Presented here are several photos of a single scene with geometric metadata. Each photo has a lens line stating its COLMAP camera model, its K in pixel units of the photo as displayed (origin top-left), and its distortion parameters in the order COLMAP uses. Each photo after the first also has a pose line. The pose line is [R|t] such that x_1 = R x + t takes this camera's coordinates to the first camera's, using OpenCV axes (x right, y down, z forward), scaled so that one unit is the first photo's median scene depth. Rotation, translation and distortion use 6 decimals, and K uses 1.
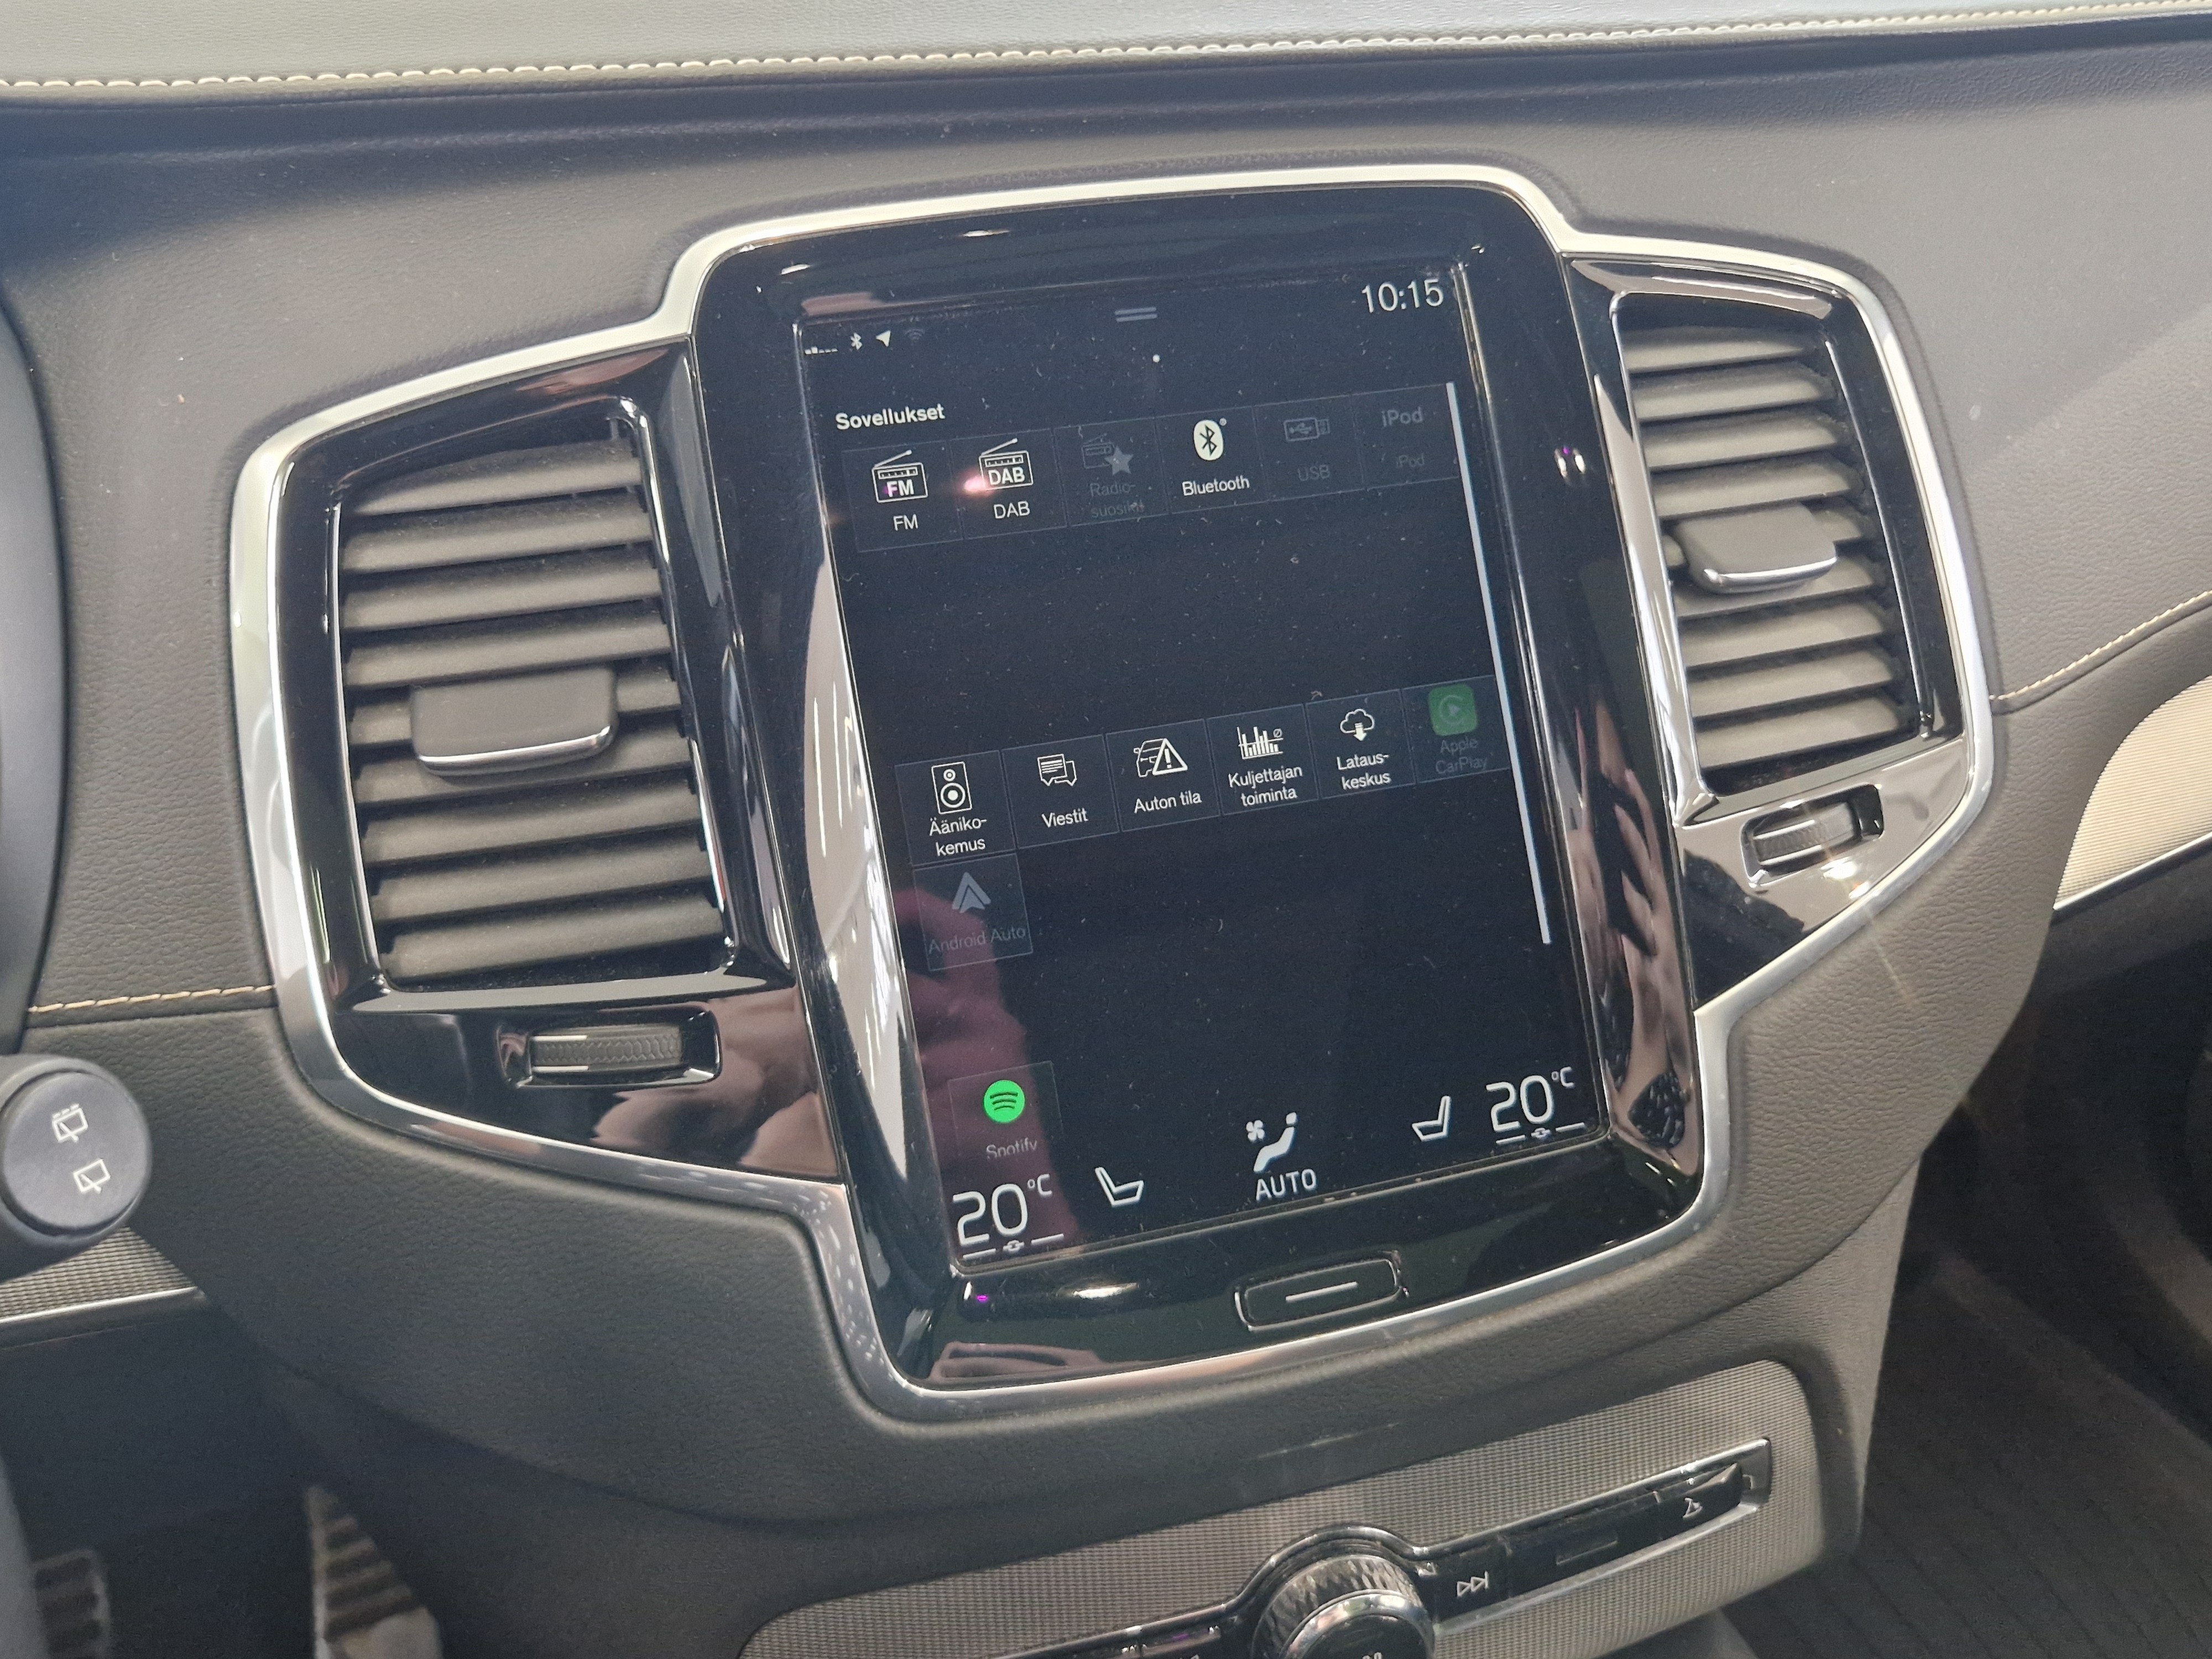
lens RADIAL K [[1927.7, 0, 1089.1], [0, 1927.7, 834.2], [0, 0, 1]] dist [0.054065, -0.052774]
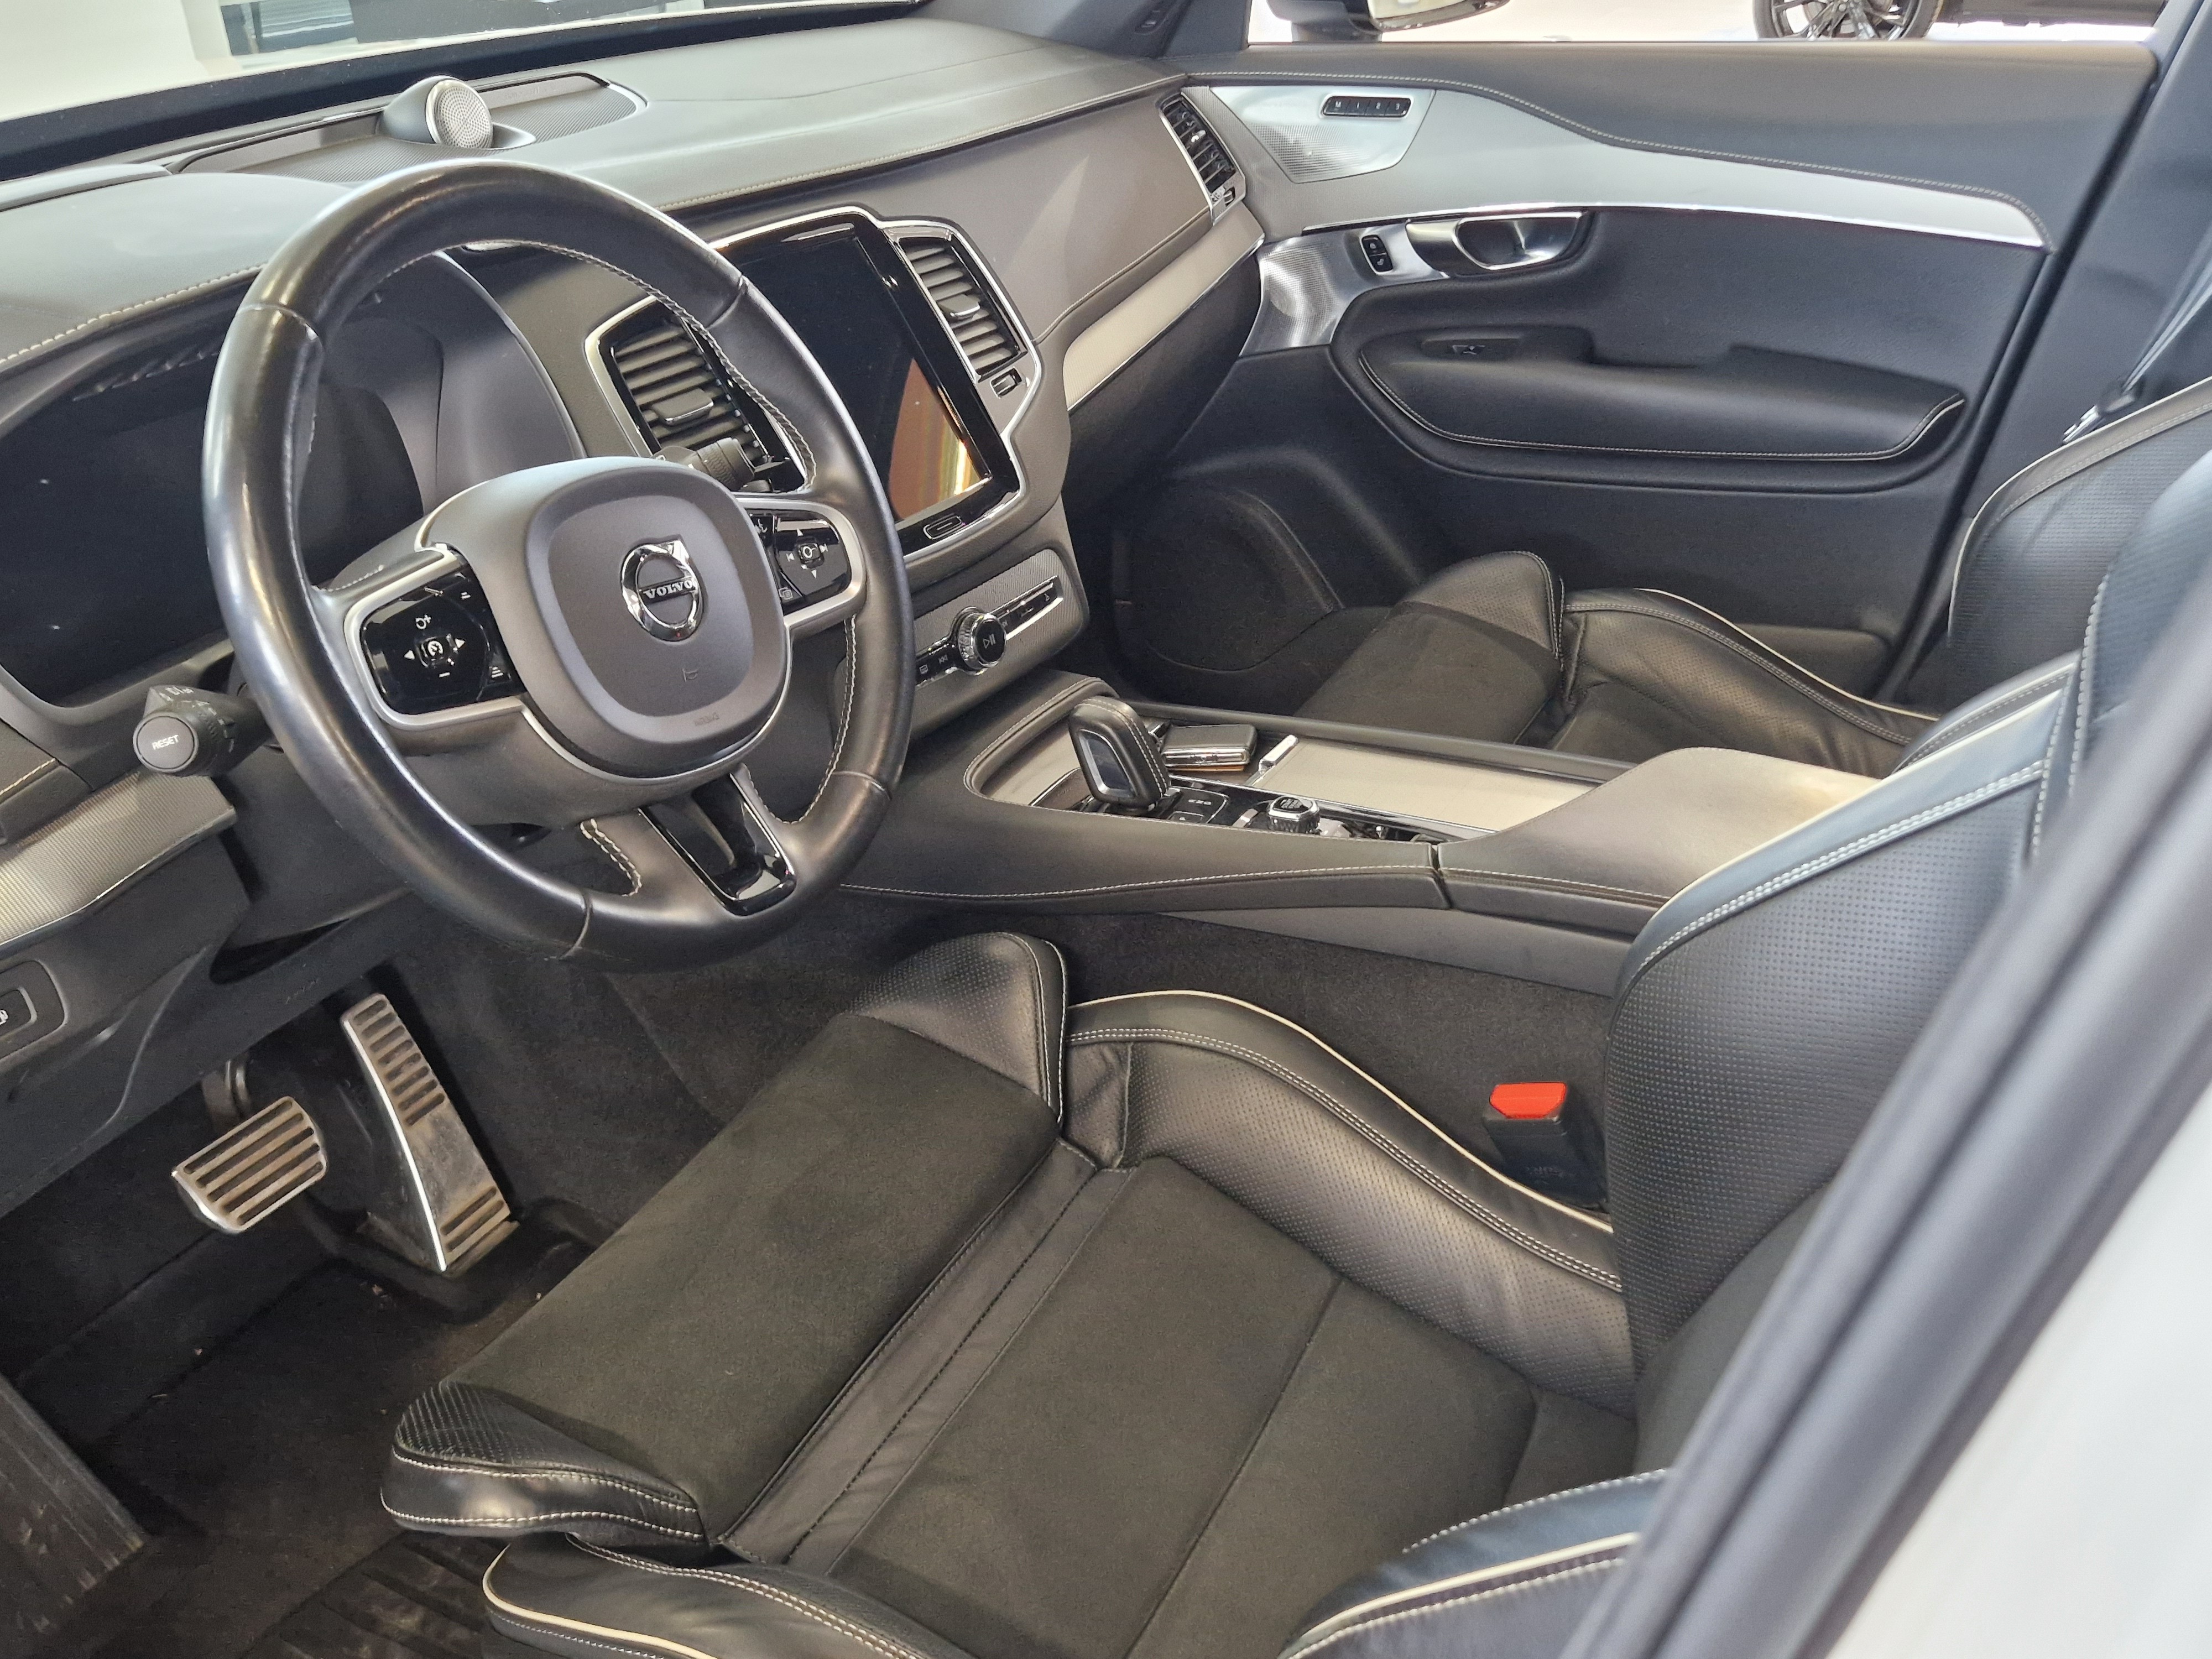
lens RADIAL K [[1927.7, 0, 1117.7], [0, 1927.7, 833.5], [0, 0, 1]] dist [0.054065, -0.052774]
pose [[0.786518, -0.325111, 0.525064, -1.549049], [0.358631, 0.932612, 0.040247, 0.690498], [-0.502765, 0.156649, 0.850111, -1.891203]]
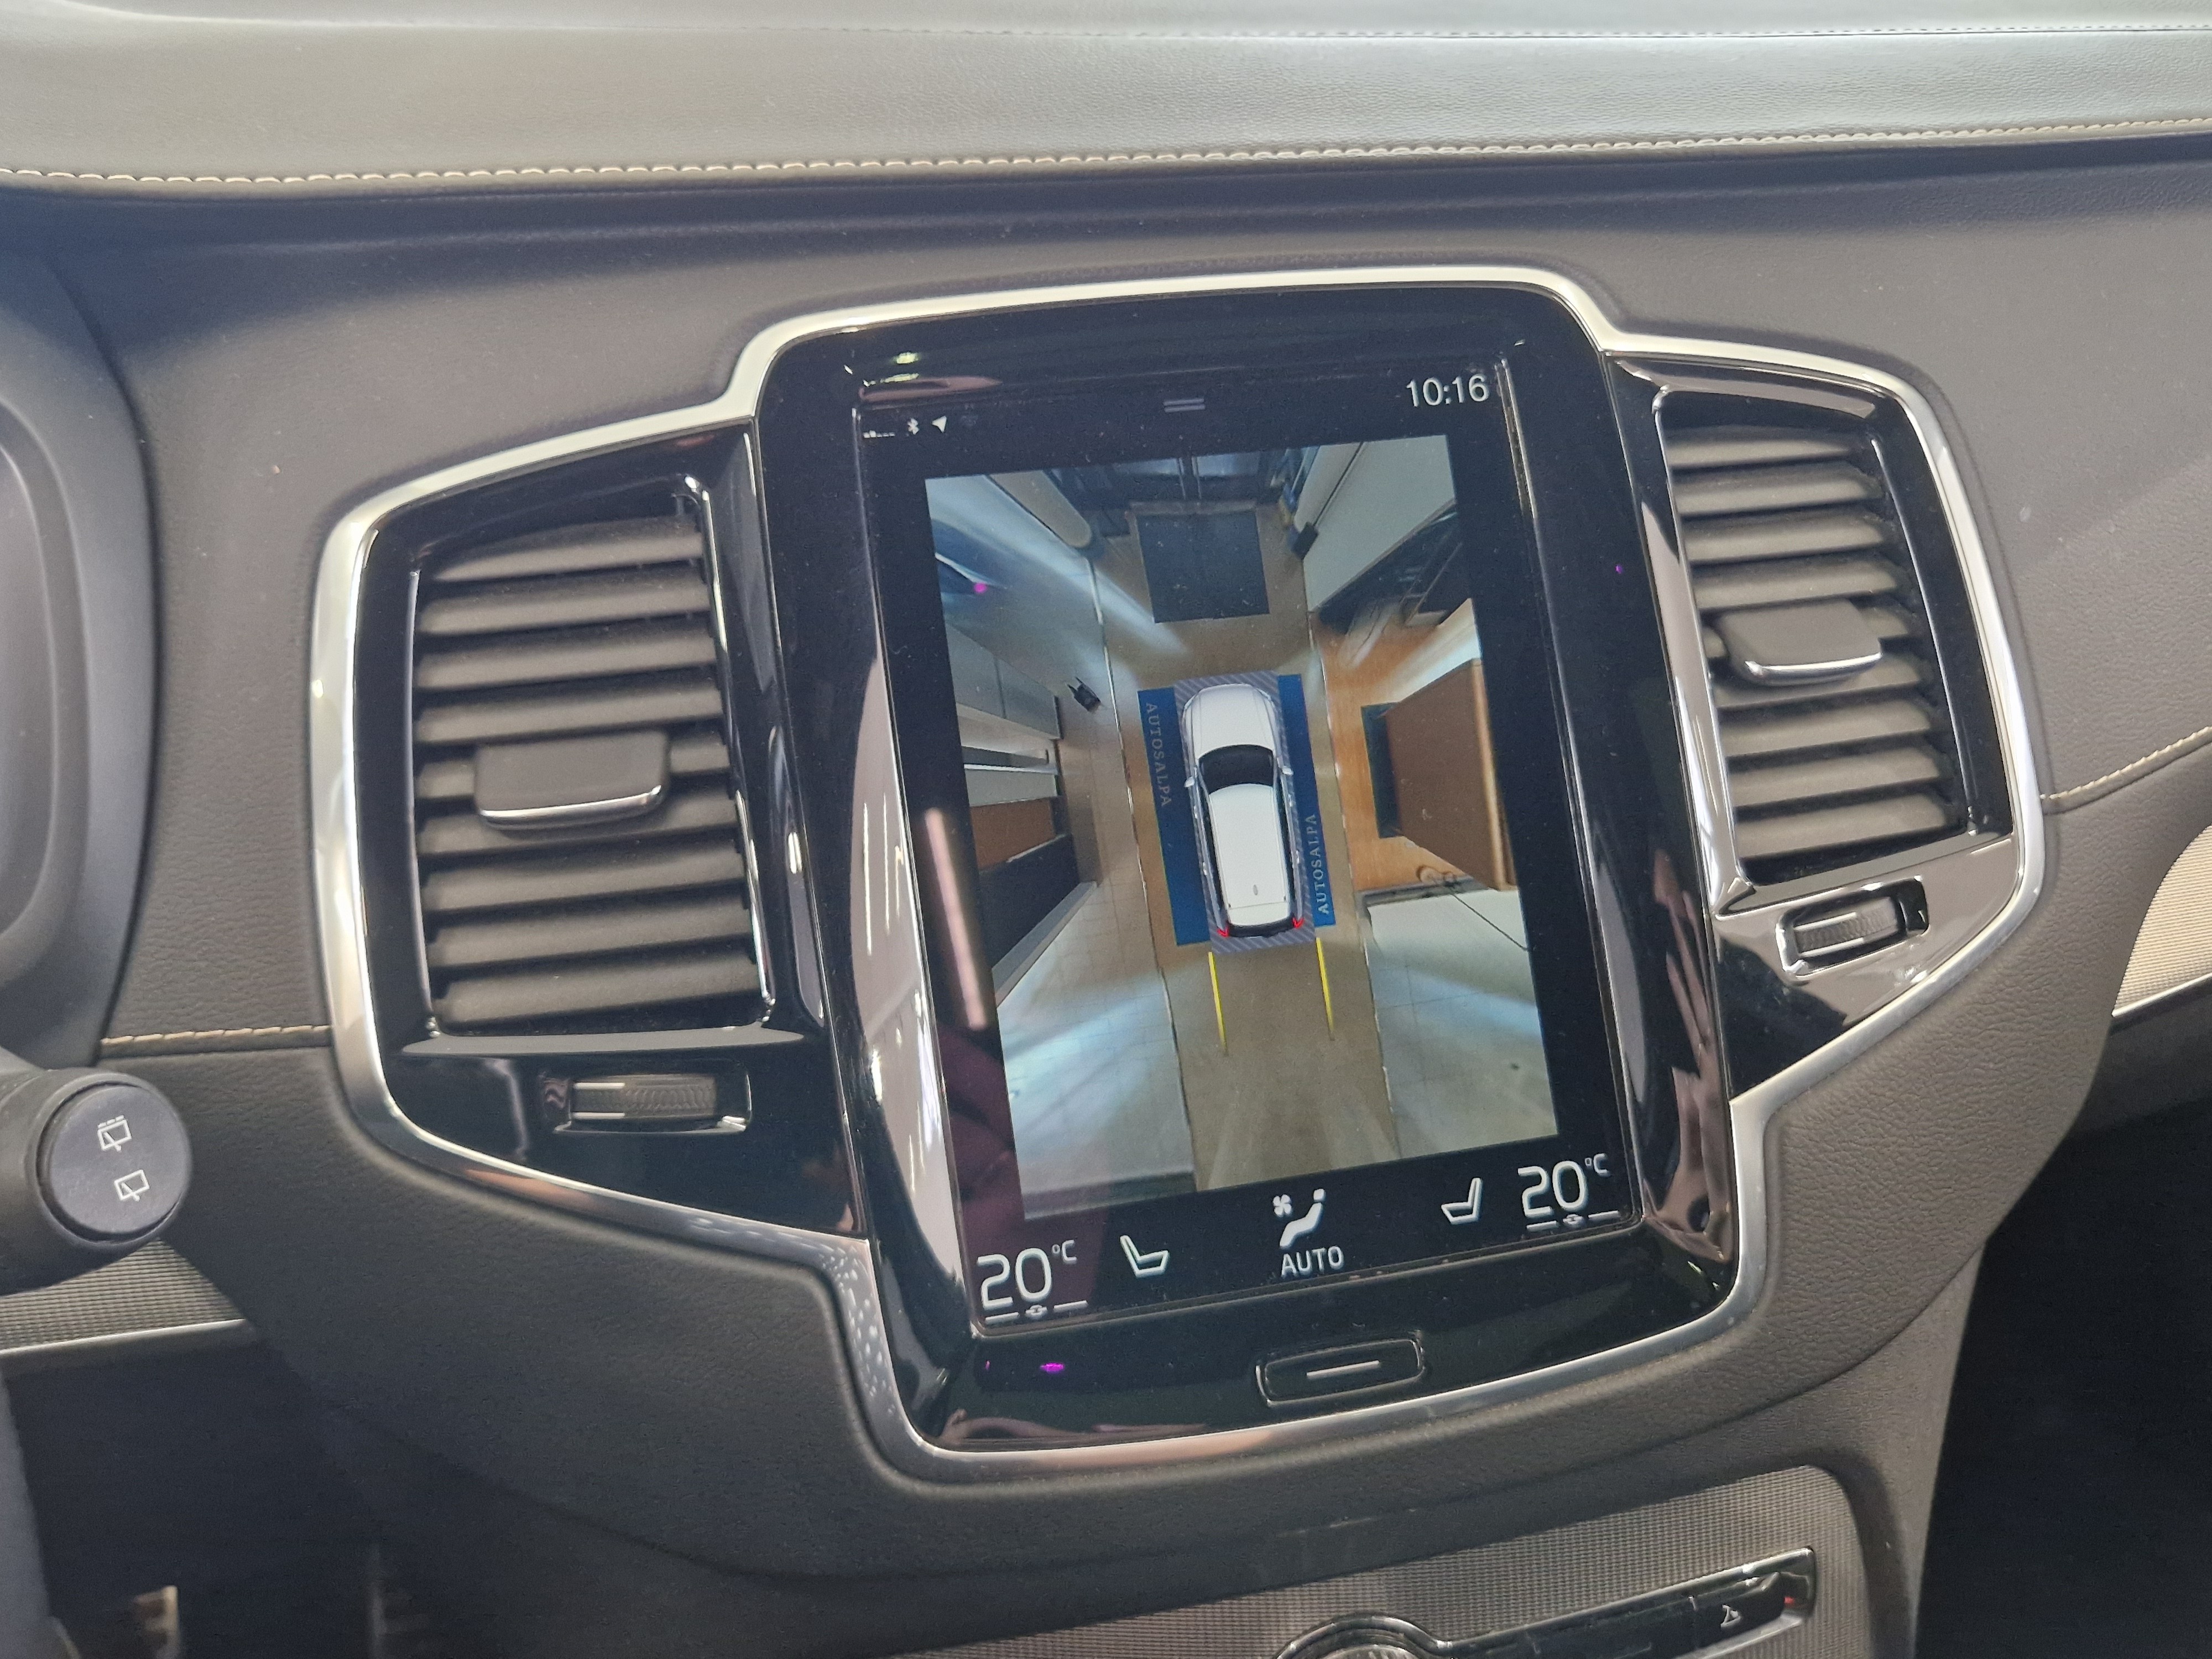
lens RADIAL K [[1927.7, 0, 1087.7], [0, 1927.7, 822.7], [0, 0, 1]] dist [0.054065, -0.052774]
pose [[0.998082, 0.024381, -0.056895, 0.037317], [-0.027913, 0.997677, -0.062139, 0.020295], [0.055248, 0.063608, 0.996445, -0.019557]]
